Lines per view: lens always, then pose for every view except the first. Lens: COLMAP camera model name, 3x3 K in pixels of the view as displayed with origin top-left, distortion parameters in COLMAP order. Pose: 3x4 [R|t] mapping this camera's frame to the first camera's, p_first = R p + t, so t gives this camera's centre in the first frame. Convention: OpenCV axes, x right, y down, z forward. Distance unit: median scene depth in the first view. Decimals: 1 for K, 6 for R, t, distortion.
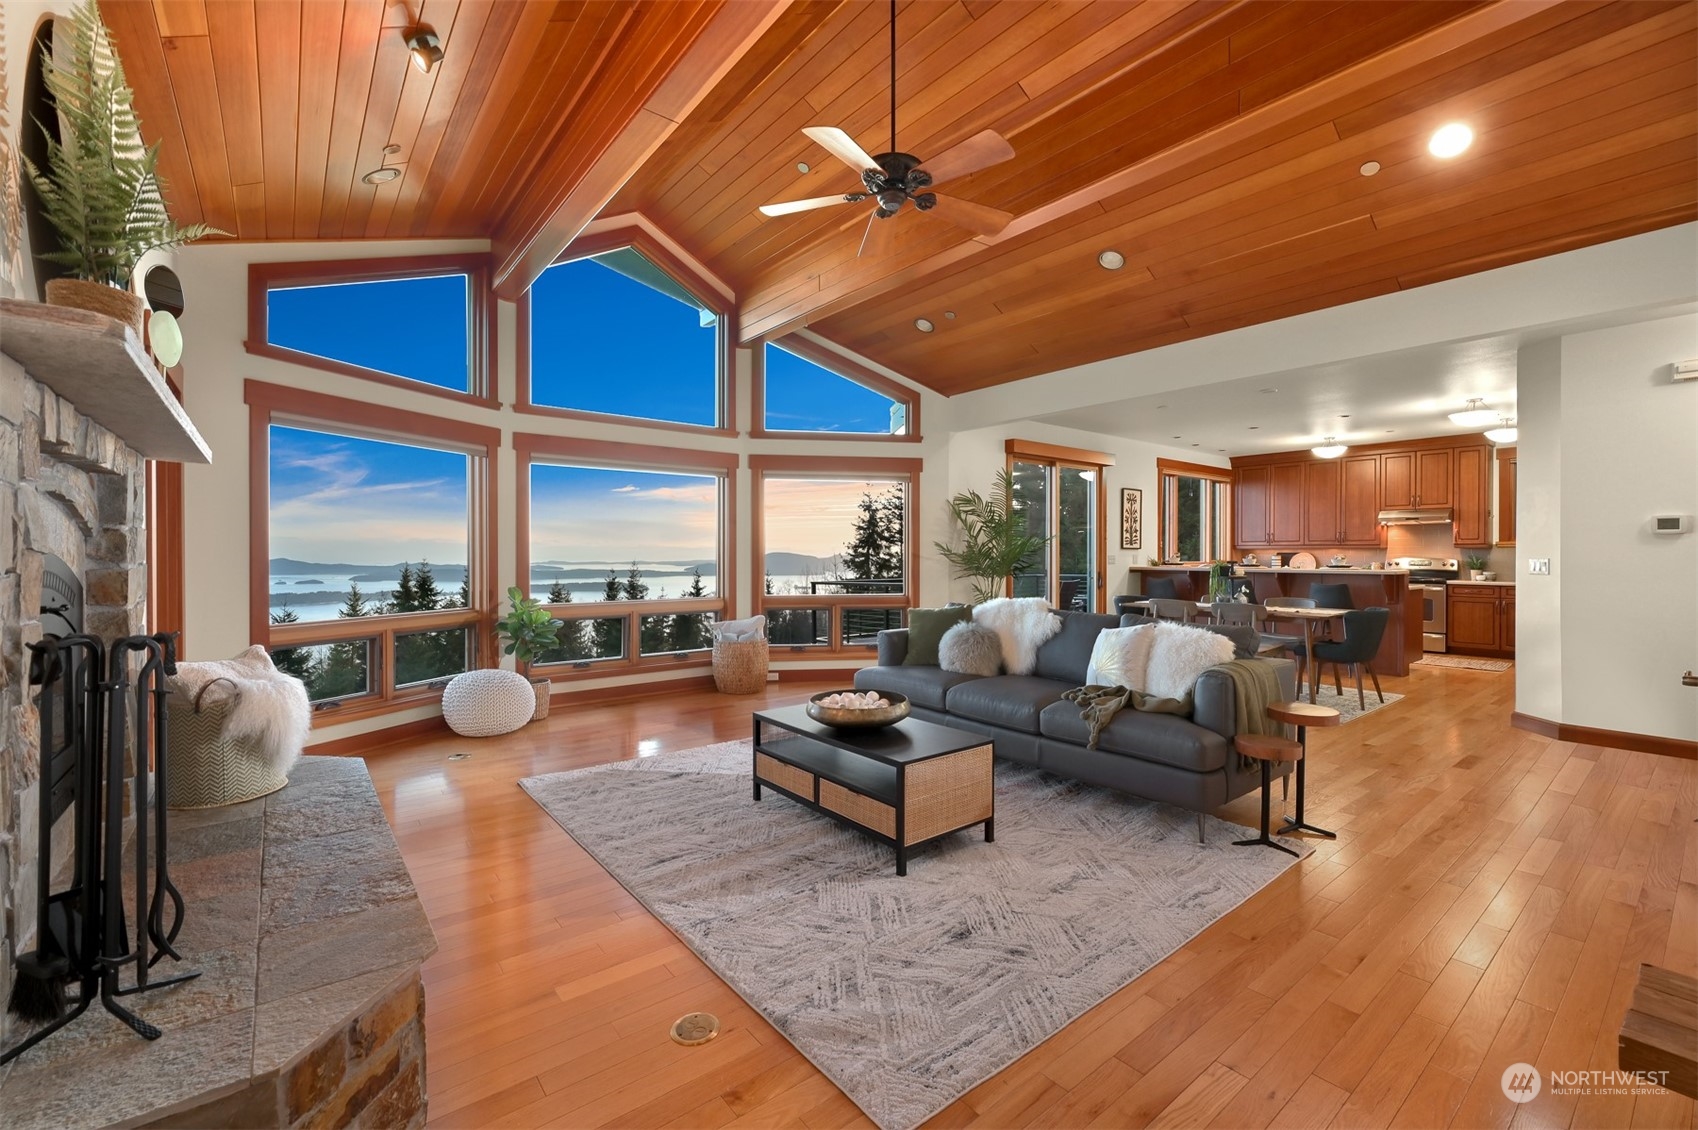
lens RADIAL K [[711.8, 0, 829.3], [0, 711.8, 553.8], [0, 0, 1]] dist [-0.010902, 0.000463]
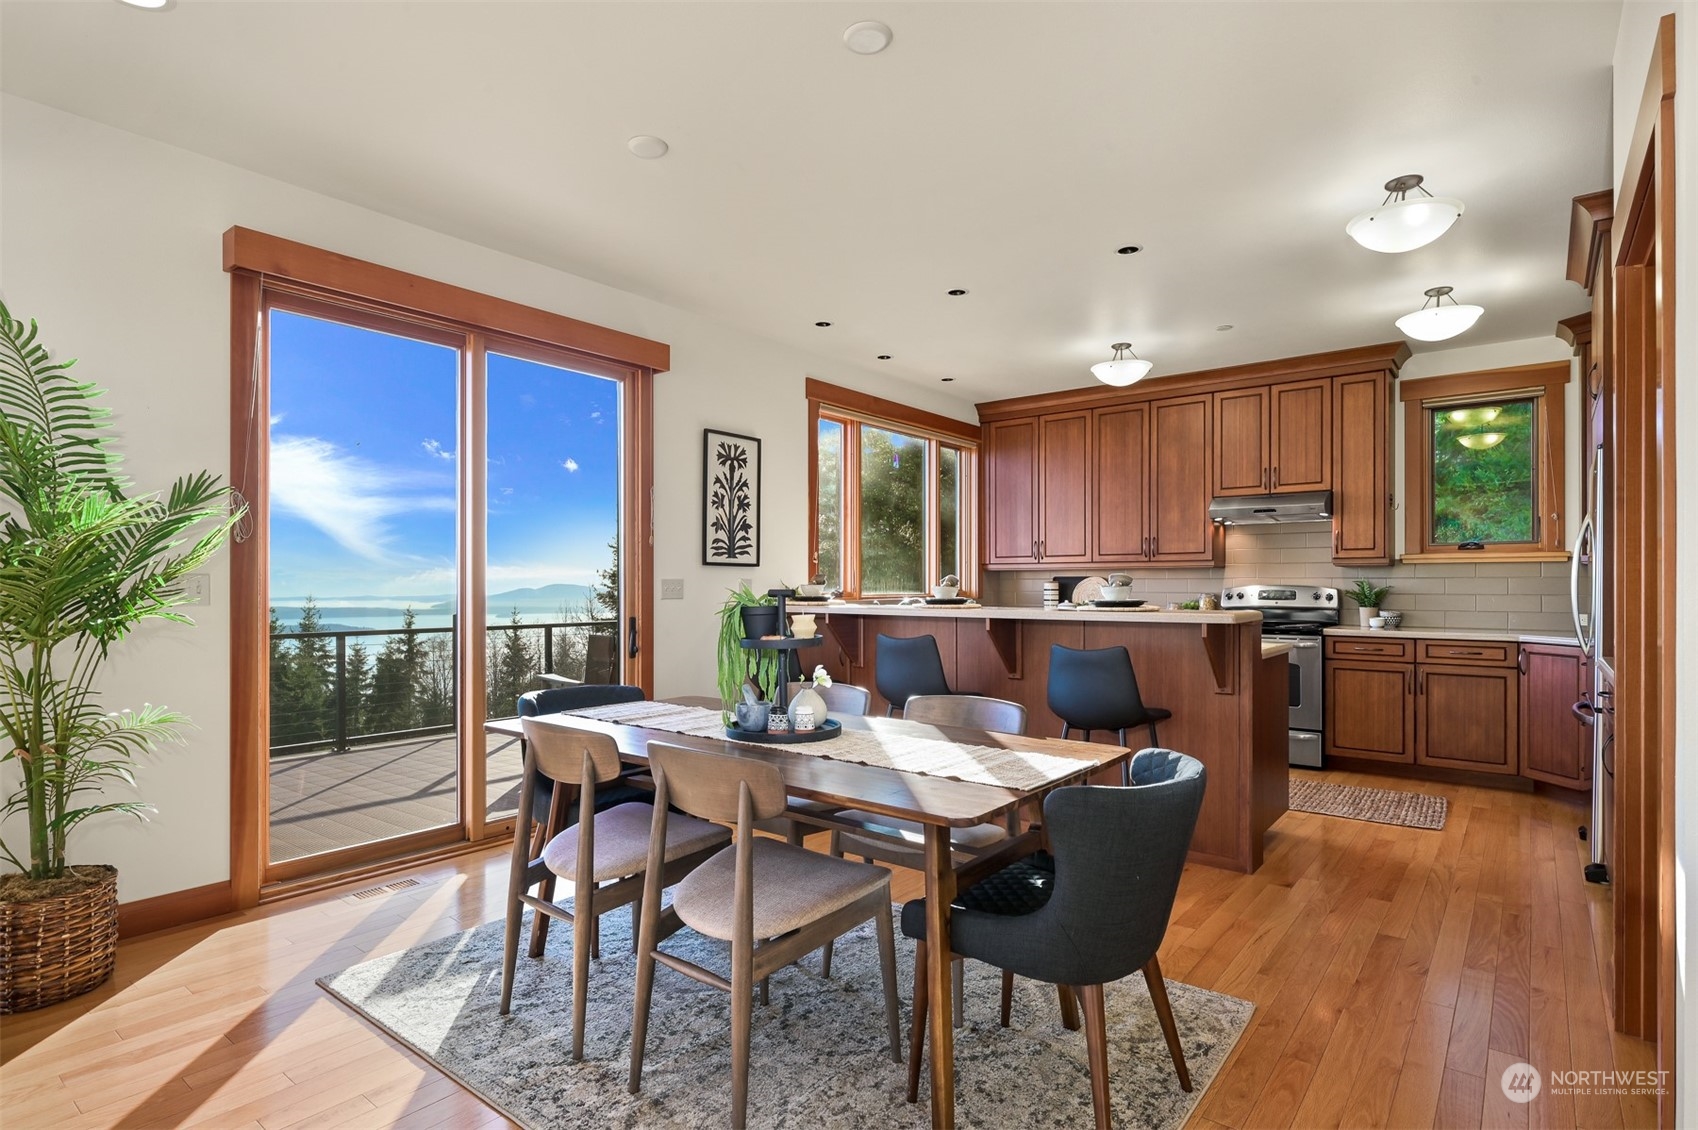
lens RADIAL K [[861.9, 0, 848.5], [0, 861.9, 585.0], [0, 0, 1]] dist [0.001928, 0.000682]
pose [[0.968176, -0.000758, 0.250268, 0.359779], [0.001002, 0.999999, -0.000847, 0.005753], [-0.250267, 0.001071, 0.968176, 0.449887]]
